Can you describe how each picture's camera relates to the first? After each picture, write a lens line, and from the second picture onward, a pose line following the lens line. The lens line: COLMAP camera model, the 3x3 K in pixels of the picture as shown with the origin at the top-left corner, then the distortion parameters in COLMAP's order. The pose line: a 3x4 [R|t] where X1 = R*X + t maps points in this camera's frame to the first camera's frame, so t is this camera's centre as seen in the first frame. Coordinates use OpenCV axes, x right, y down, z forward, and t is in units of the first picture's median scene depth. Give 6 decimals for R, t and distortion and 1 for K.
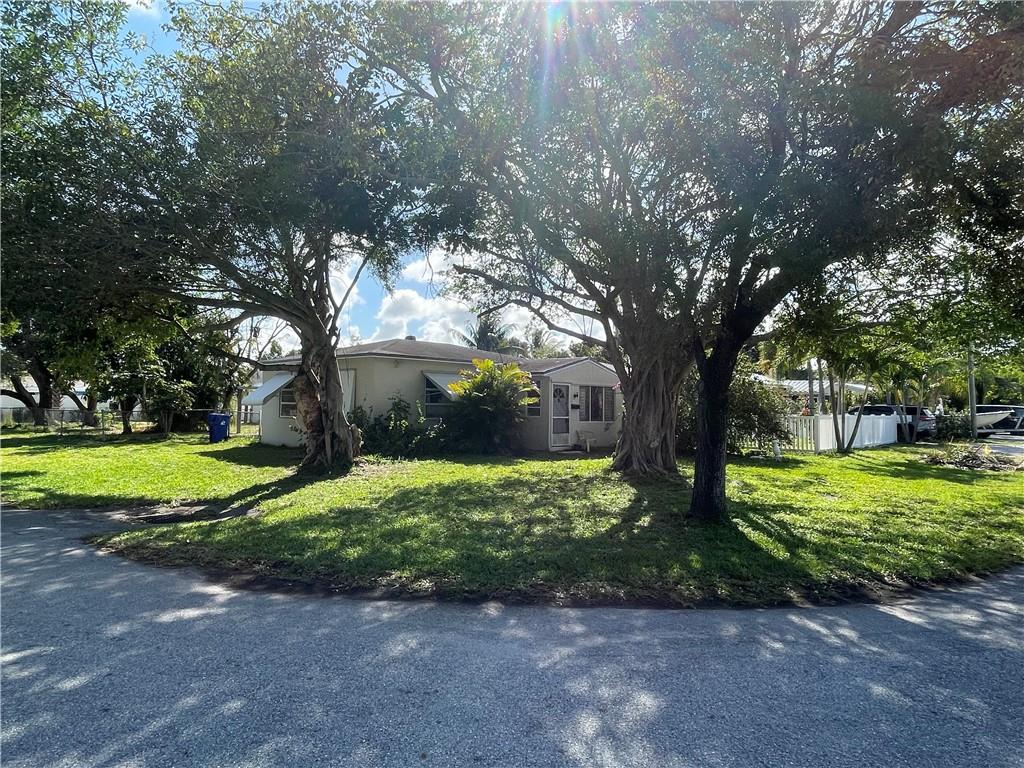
lens RADIAL K [[640.4, 0, 514.4], [0, 640.4, 383.0], [0, 0, 1]] dist [0.007100, -0.001713]
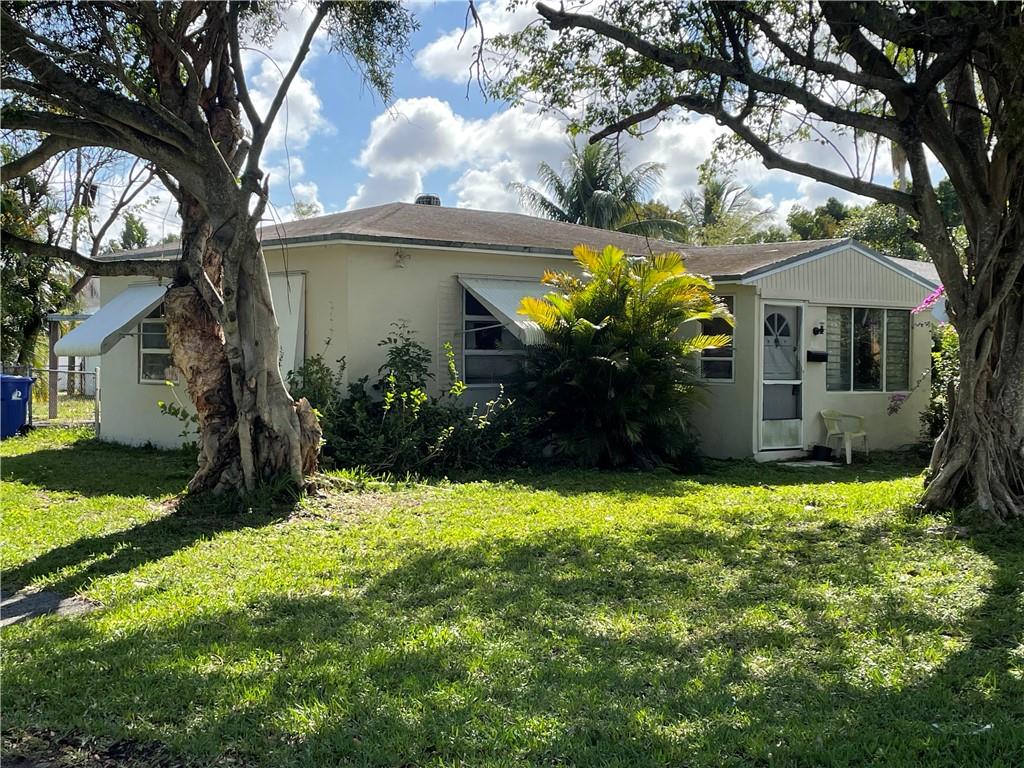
lens RADIAL K [[1410.5, 0, 510.0], [0, 1410.5, 393.0], [0, 0, 1]] dist [0.073261, 0.000000]
pose [[0.994957, -0.001137, -0.100291, -0.016679], [0.007260, 0.998129, 0.060712, 0.003725], [0.100035, -0.061134, 0.993104, 0.068779]]
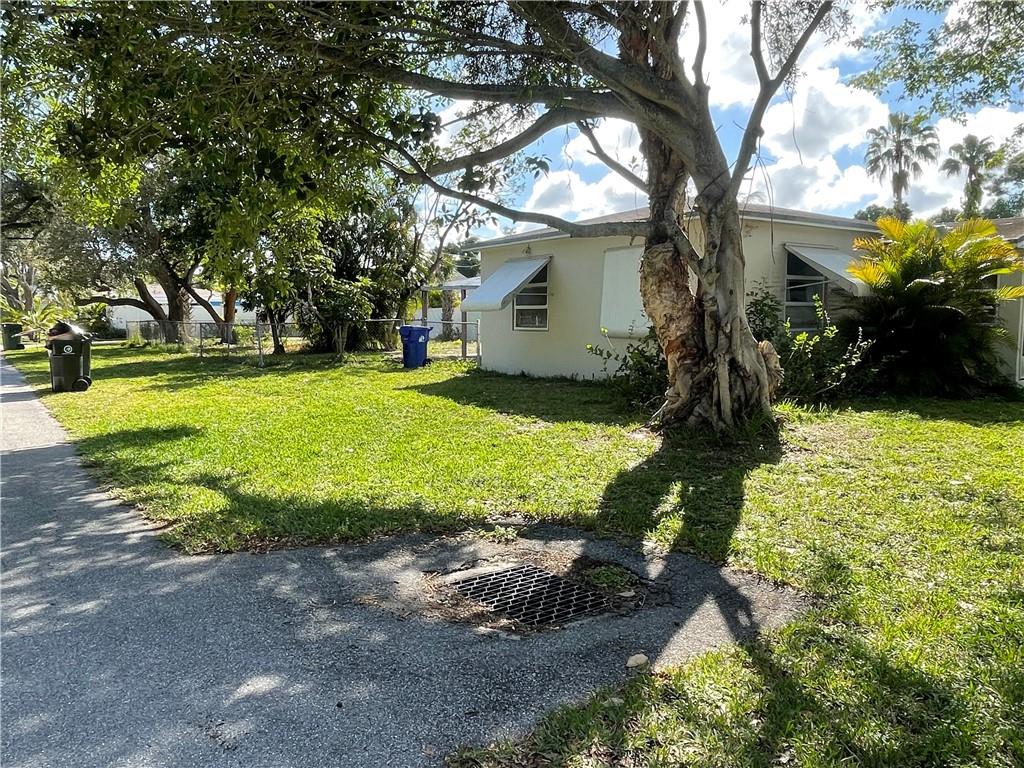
lens RADIAL K [[742.1, 0, 513.4], [0, 742.1, 379.8], [0, 0, 1]] dist [0.006672, -0.002344]
pose [[0.981098, 0.003962, -0.193473, -0.324013], [0.019550, 0.992646, 0.119466, 0.021461], [0.192523, -0.120990, 0.973805, 0.403379]]
